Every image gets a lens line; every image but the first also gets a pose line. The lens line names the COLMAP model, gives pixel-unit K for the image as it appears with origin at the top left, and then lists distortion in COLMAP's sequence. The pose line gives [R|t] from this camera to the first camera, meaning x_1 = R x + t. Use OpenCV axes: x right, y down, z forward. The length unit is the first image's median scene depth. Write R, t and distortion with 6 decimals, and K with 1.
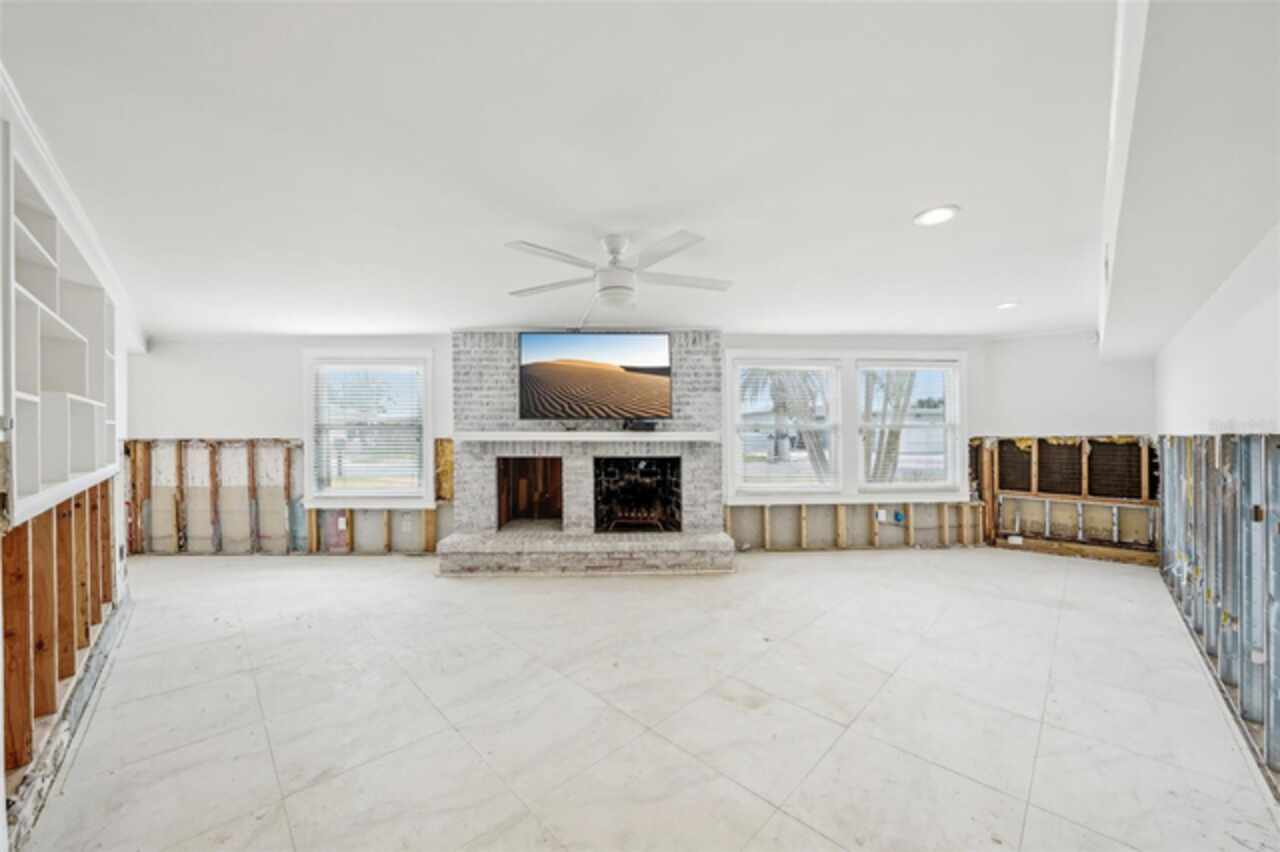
lens RADIAL K [[458.9, 0, 637.0], [0, 458.9, 423.1], [0, 0, 1]] dist [-0.019597, -0.000160]
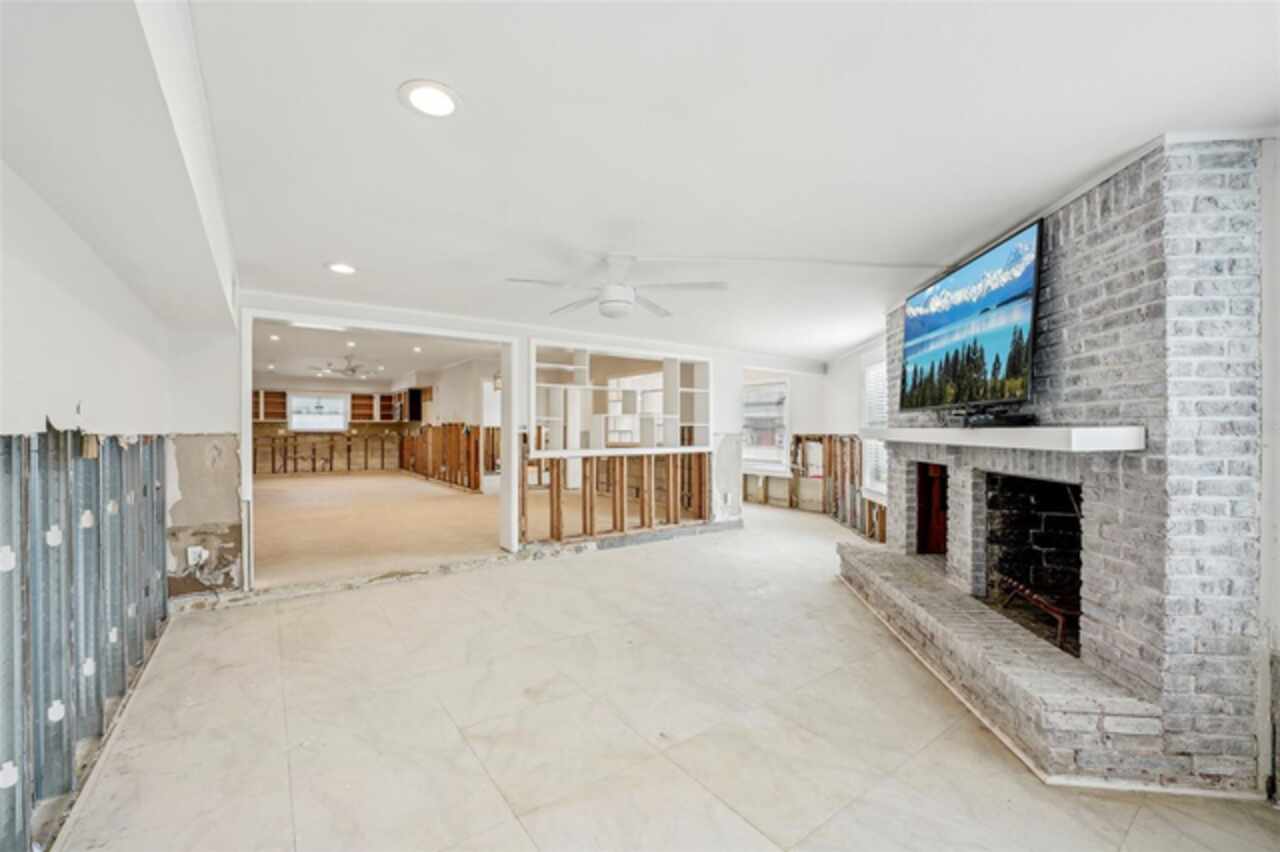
lens RADIAL K [[523.0, 0, 640.0], [0, 523.0, 429.0], [0, 0, 1]] dist [-0.016389, -0.000132]
pose [[-0.145937, -0.001754, -0.989292, 0.639097], [0.016236, 0.999860, -0.004168, 0.014396], [0.989161, -0.016670, -0.145888, 0.657916]]
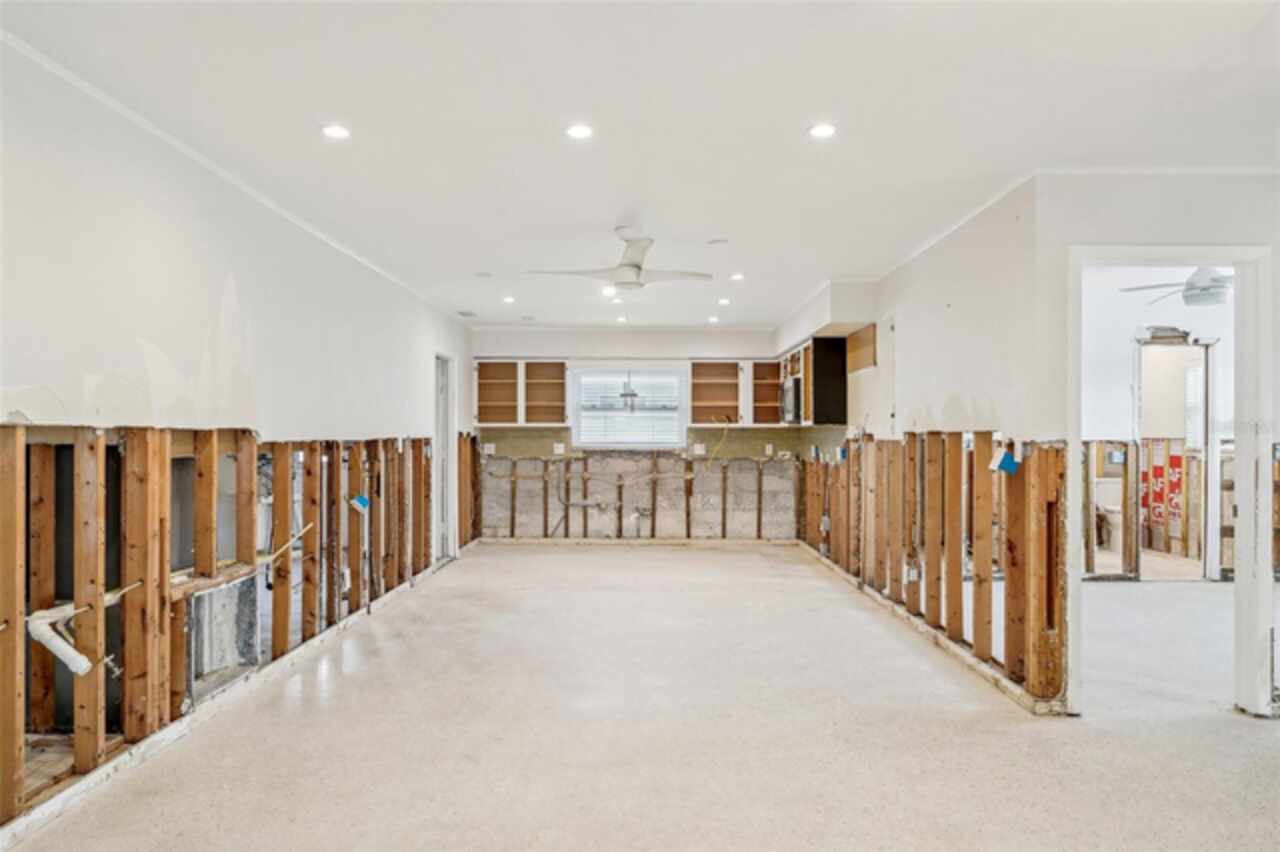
lens RADIAL K [[902.9, 0, 640.9], [0, 902.9, 432.1], [0, 0, 1]] dist [0.043454, 0.000949]
pose [[-0.698587, -0.007425, -0.715487, 0.480294], [0.006824, 0.999832, -0.017038, 0.009728], [0.715493, -0.016785, -0.698418, 0.564281]]
